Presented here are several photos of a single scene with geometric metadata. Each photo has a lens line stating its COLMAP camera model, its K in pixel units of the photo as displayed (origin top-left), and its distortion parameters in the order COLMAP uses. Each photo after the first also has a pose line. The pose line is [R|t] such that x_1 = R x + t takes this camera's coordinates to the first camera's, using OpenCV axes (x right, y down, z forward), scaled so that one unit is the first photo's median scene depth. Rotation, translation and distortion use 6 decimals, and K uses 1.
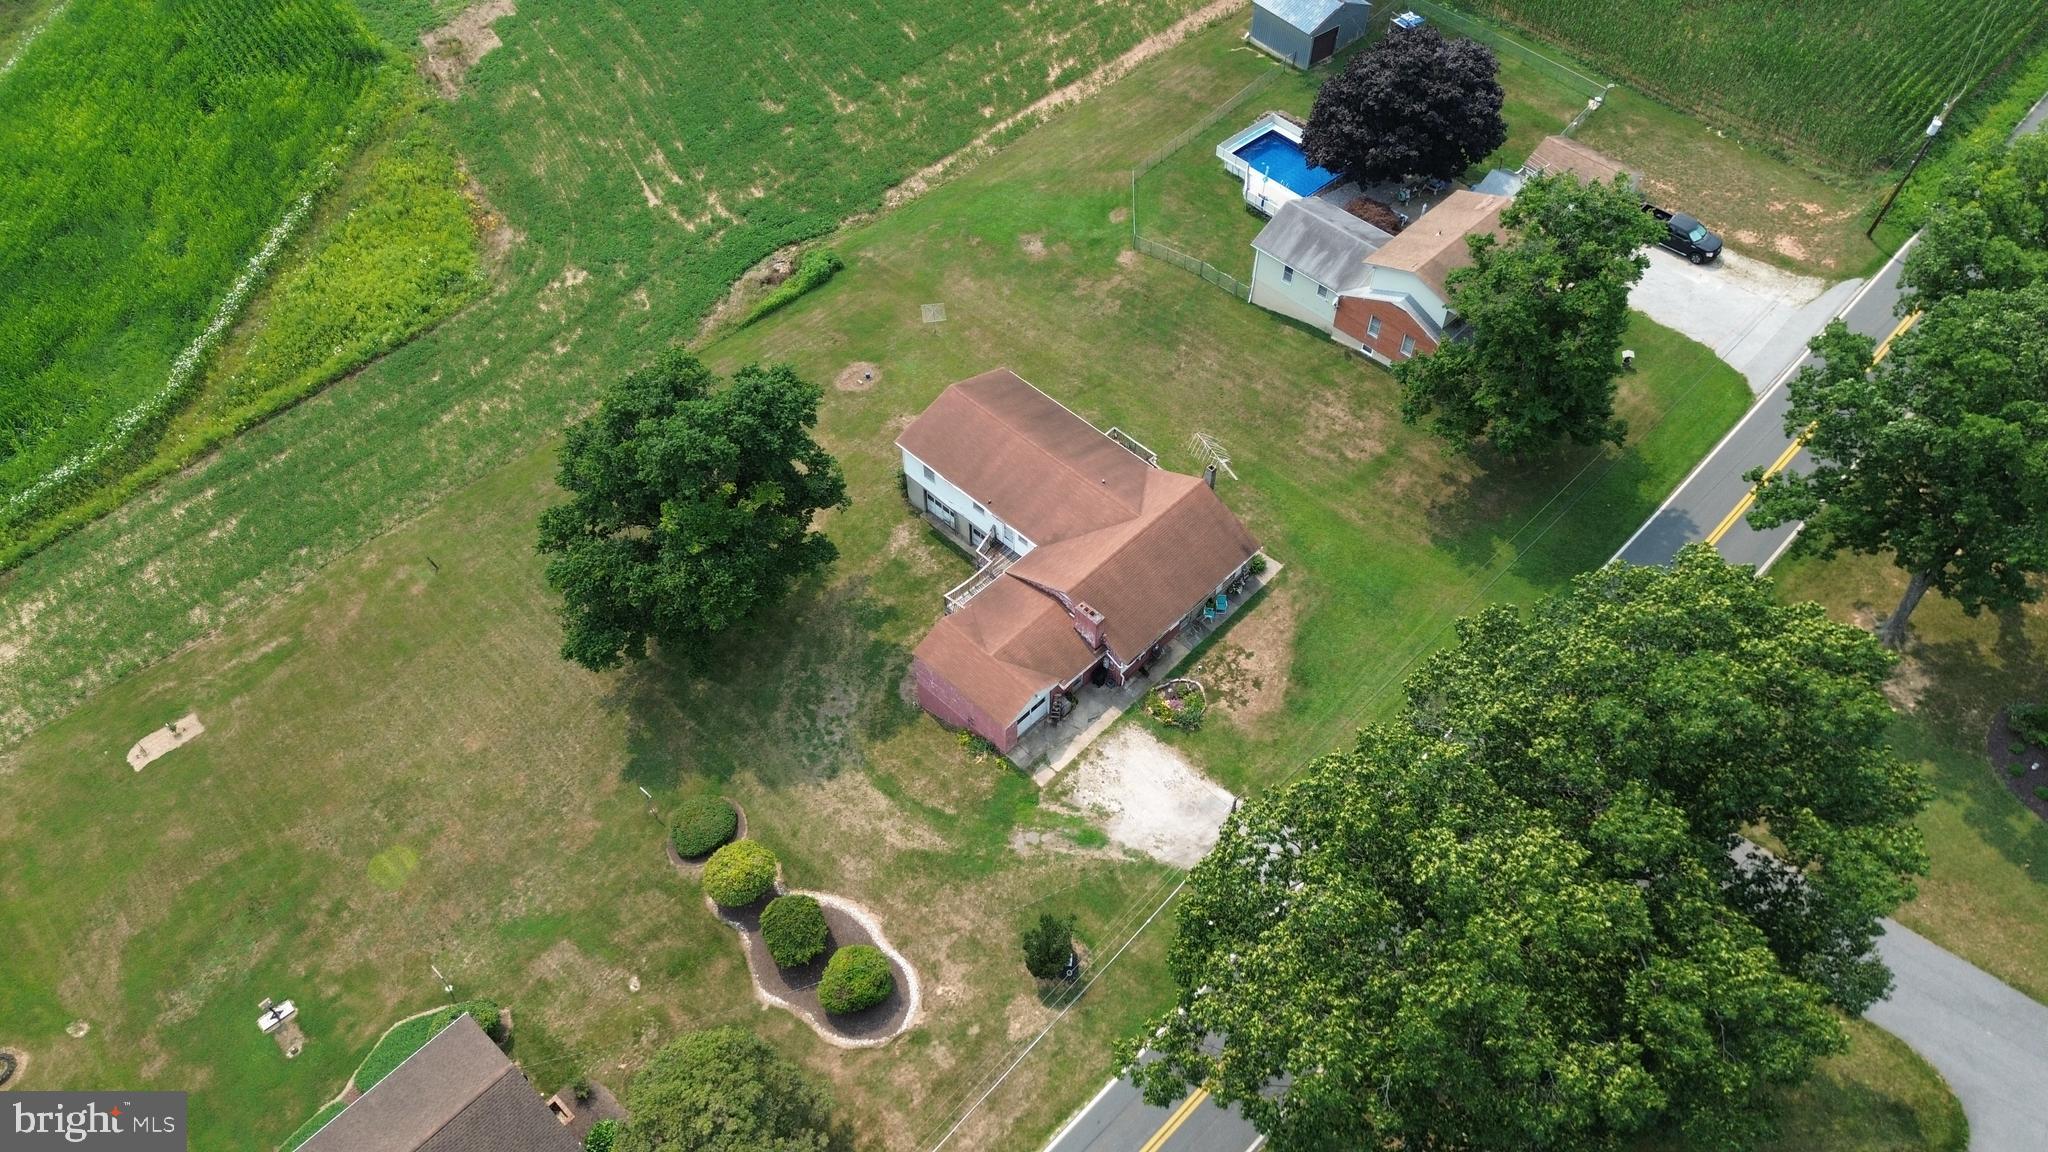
lens RADIAL K [[1459.6, 0, 1012.0], [0, 1459.6, 579.6], [0, 0, 1]] dist [0.036788, -0.023829]
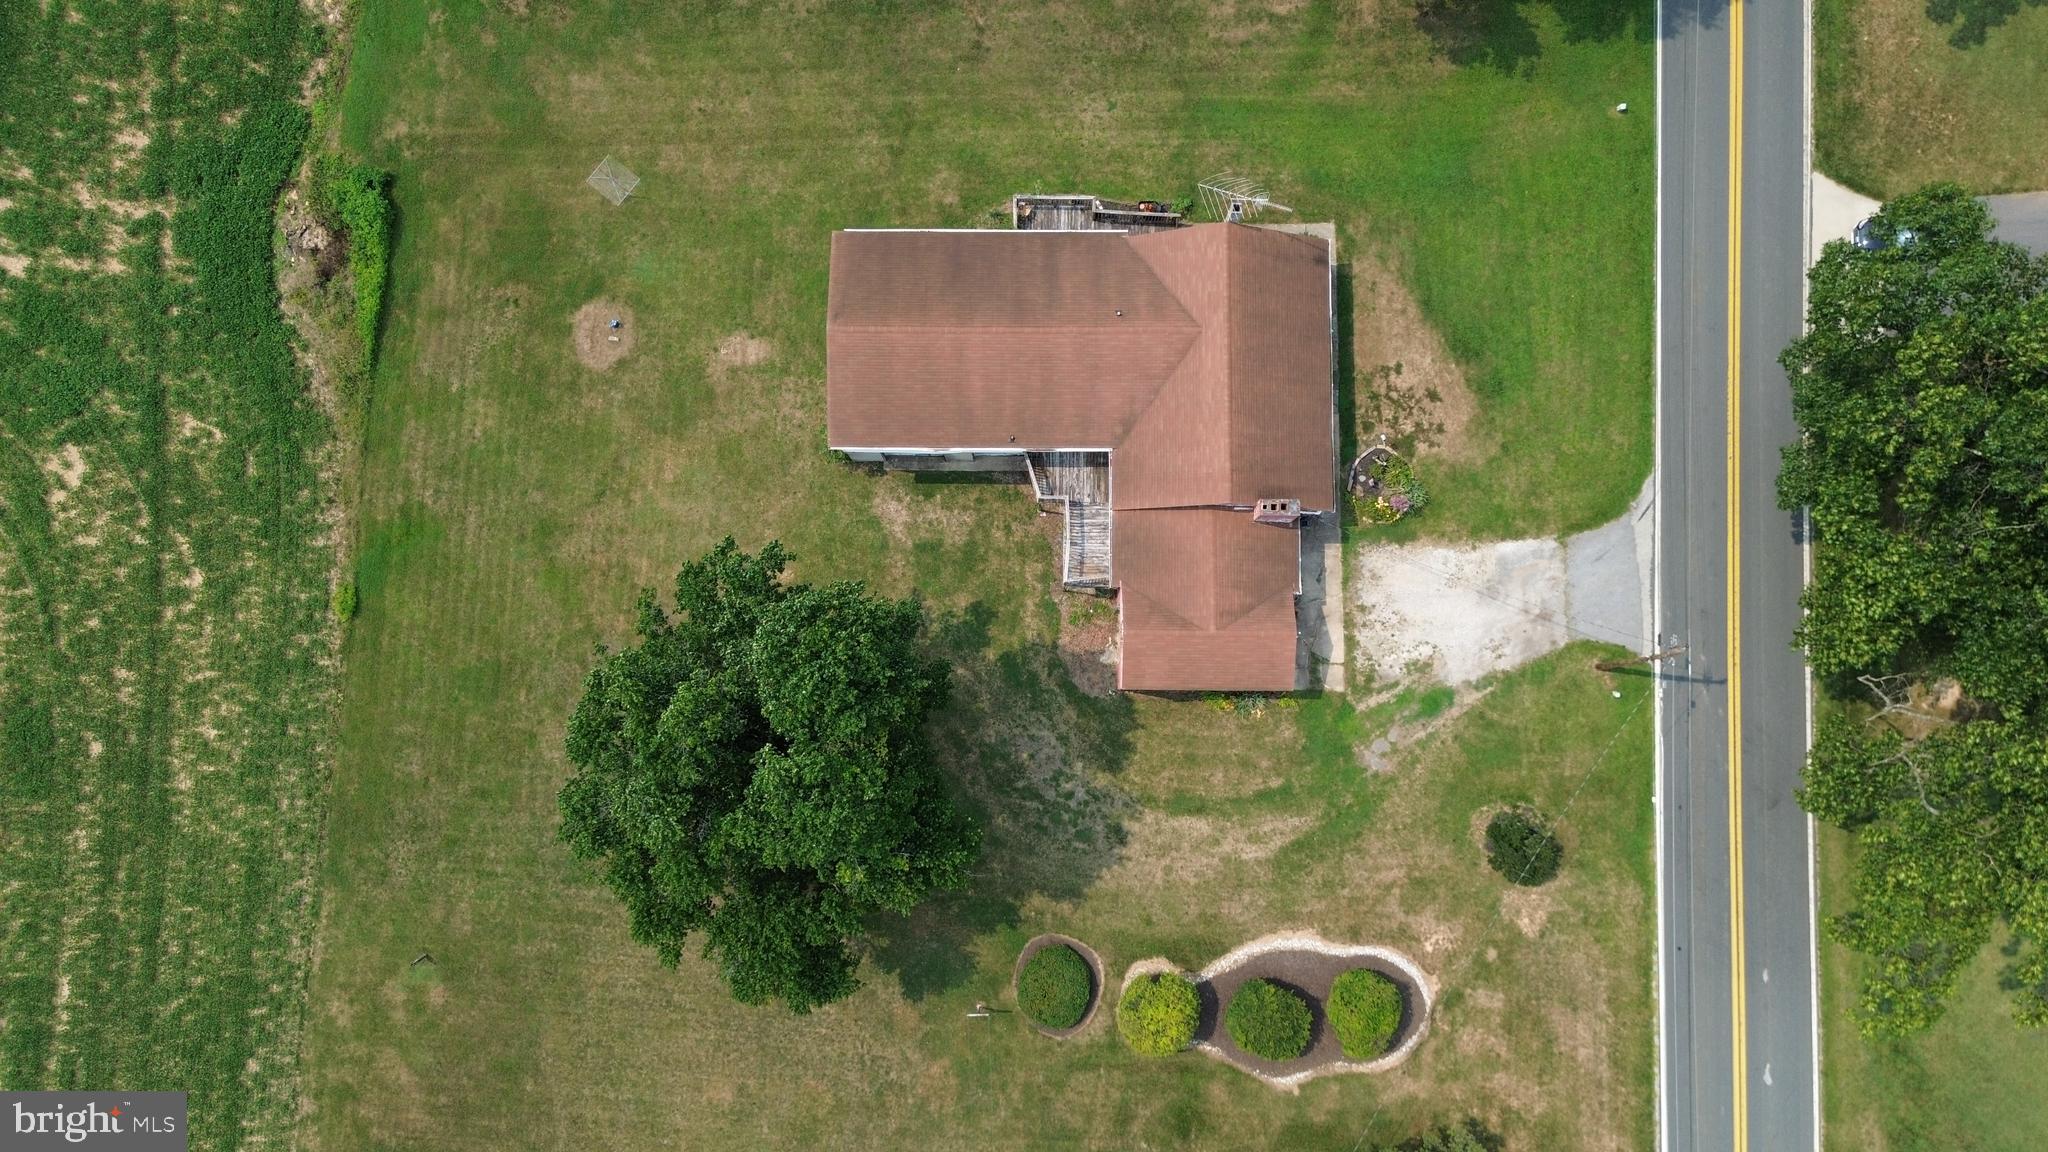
lens RADIAL K [[1459.6, 0, 1031.9], [0, 1459.6, 569.1], [0, 0, 1]] dist [0.036788, -0.023829]
pose [[0.715105, -0.696478, 0.059528, -0.102968], [0.545046, 0.608885, 0.576354, -0.454890], [-0.437664, -0.379708, 0.815029, 0.413356]]
